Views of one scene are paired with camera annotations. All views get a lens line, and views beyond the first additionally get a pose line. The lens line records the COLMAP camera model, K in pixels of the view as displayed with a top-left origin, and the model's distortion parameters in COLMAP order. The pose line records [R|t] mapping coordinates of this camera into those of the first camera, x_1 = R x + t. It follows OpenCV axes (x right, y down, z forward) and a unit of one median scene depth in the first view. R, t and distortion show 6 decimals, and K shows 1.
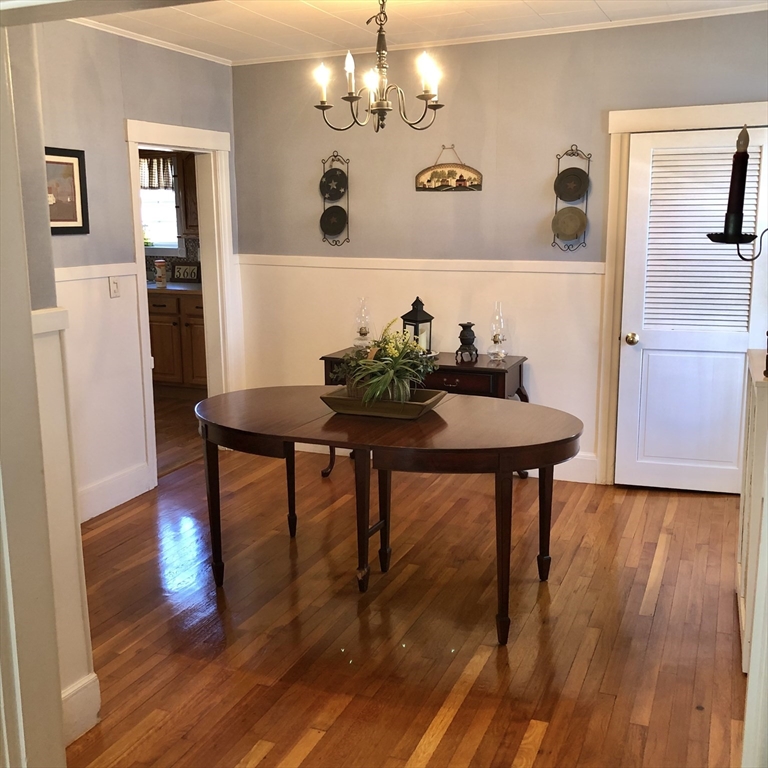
lens RADIAL K [[866.7, 0, 377.3], [0, 866.7, 382.0], [0, 0, 1]] dist [0.083331, -0.151744]
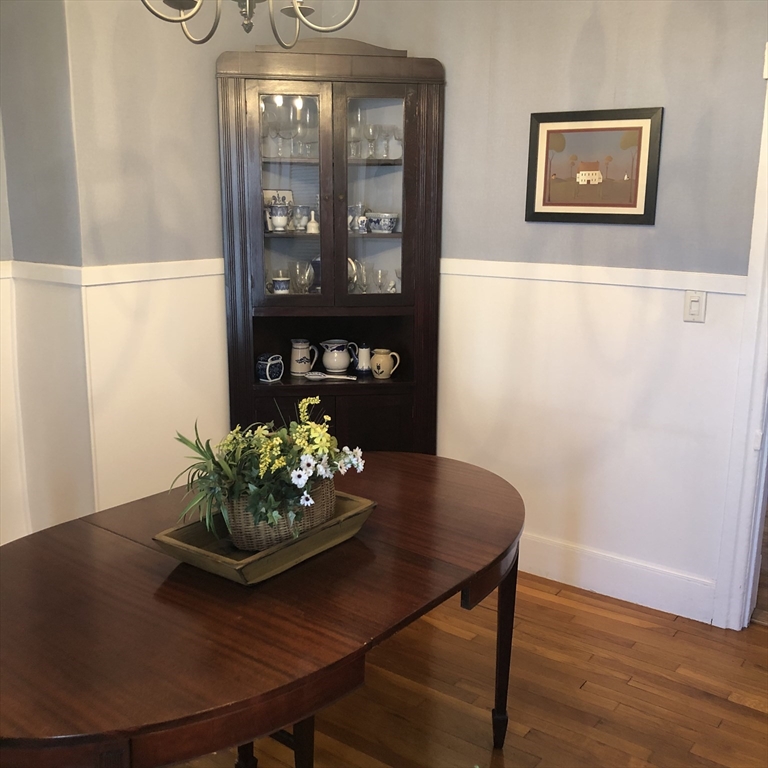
lens RADIAL K [[866.7, 0, 377.3], [0, 866.7, 382.0], [0, 0, 1]] dist [0.083331, -0.151744]
pose [[-0.238656, 0.216877, -0.946577, 0.433166], [-0.192312, 0.944883, 0.264976, -0.197680], [0.951872, 0.245276, -0.183793, 0.963388]]
